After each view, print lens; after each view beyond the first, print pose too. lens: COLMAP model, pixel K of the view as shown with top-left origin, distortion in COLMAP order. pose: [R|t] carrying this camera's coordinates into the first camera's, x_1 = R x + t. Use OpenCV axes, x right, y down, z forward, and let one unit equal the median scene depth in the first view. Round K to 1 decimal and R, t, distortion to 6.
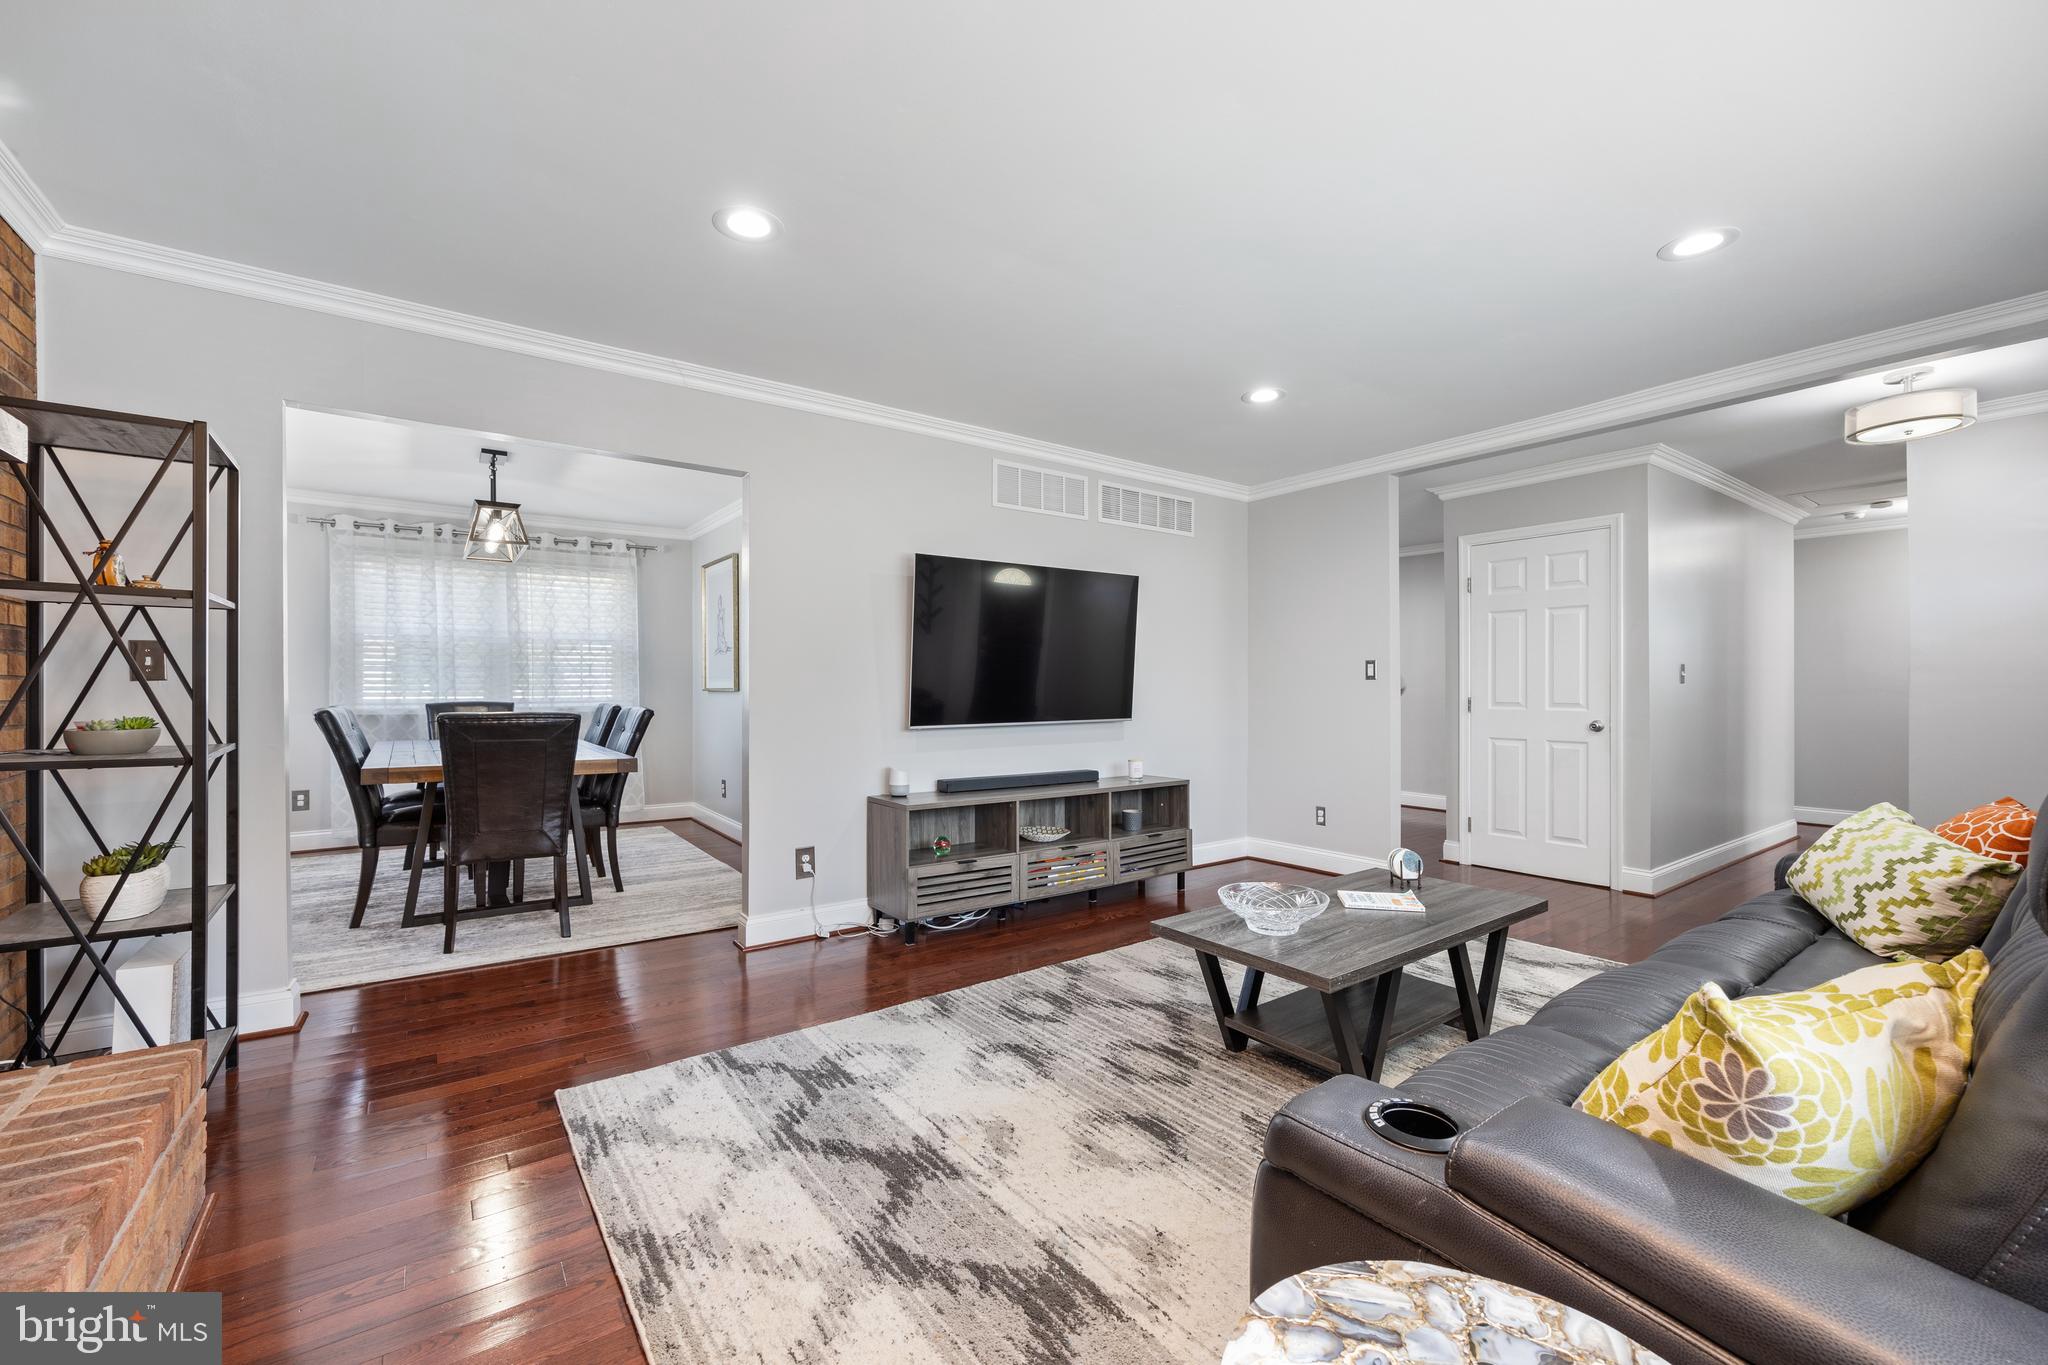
lens RADIAL K [[824.1, 0, 1015.0], [0, 824.1, 688.8], [0, 0, 1]] dist [-0.001094, -0.000345]
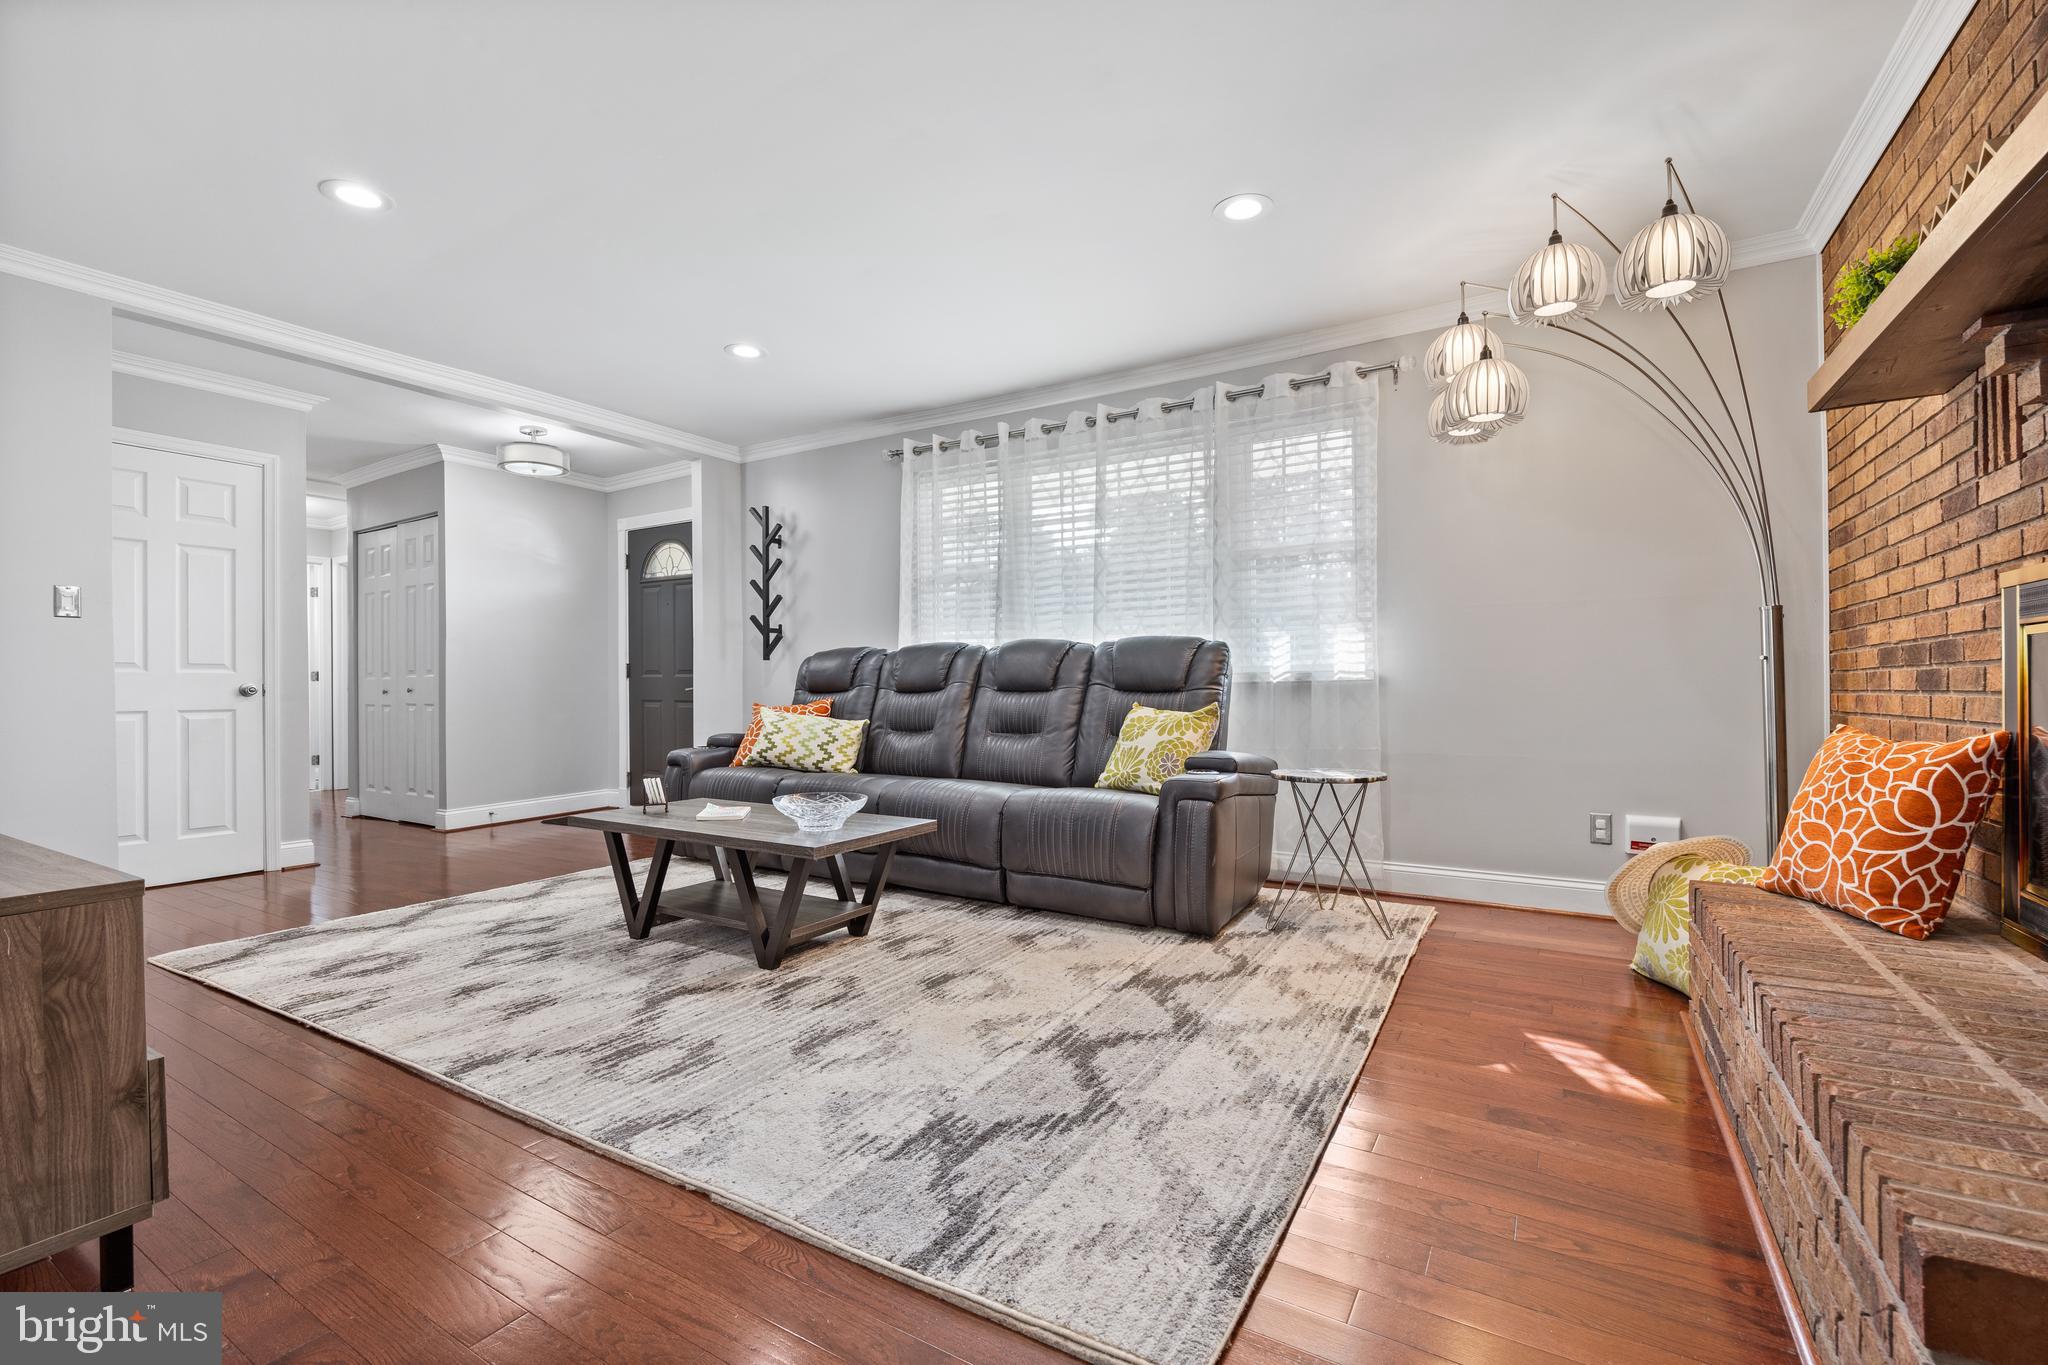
lens RADIAL K [[878.4, 0, 1018.6], [0, 878.4, 681.6], [0, 0, 1]] dist [-0.016147, -0.000049]
pose [[-0.383816, 0.007792, 0.923377, -1.026814], [0.008171, 0.999954, -0.005042, 0.107926], [-0.923373, 0.005610, -0.383862, 1.354517]]
